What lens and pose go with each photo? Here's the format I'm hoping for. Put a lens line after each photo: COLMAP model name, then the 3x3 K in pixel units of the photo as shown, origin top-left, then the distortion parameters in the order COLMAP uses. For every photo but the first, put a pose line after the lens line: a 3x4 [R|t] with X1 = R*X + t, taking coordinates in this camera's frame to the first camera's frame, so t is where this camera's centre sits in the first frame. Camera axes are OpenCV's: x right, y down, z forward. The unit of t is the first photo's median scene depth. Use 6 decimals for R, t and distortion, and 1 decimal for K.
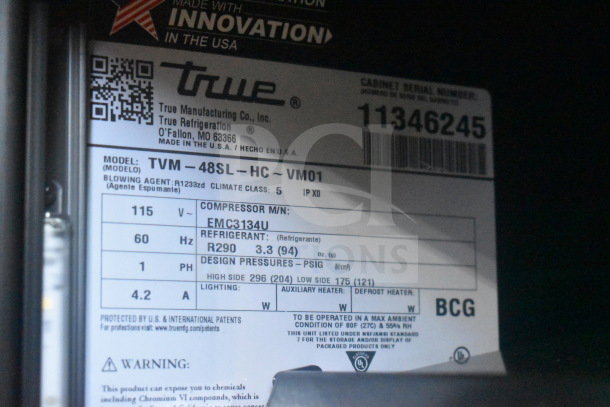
lens RADIAL K [[1279.0, 0, 305.0], [0, 1279.0, 203.5], [0, 0, 1]] dist [0.018822, 0.024268]
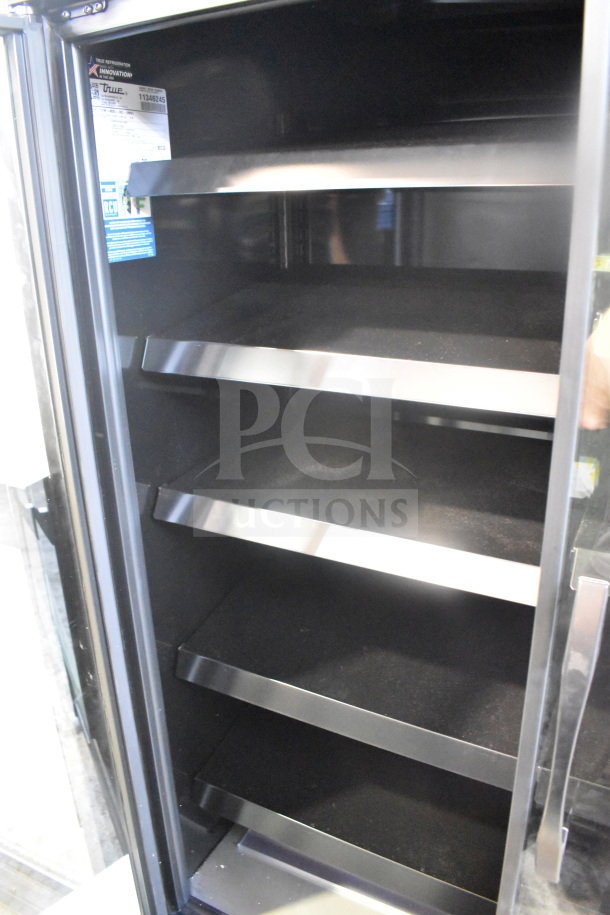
lens RADIAL K [[711.9, 0, 305.0], [0, 711.9, 457.5], [0, 0, 1]] dist [-0.076383, -0.002060]
pose [[0.851509, -0.199439, 0.484929, -0.818429], [-0.046287, 0.892636, 0.448396, -0.061908], [-0.522293, -0.404259, 0.750856, -1.390690]]
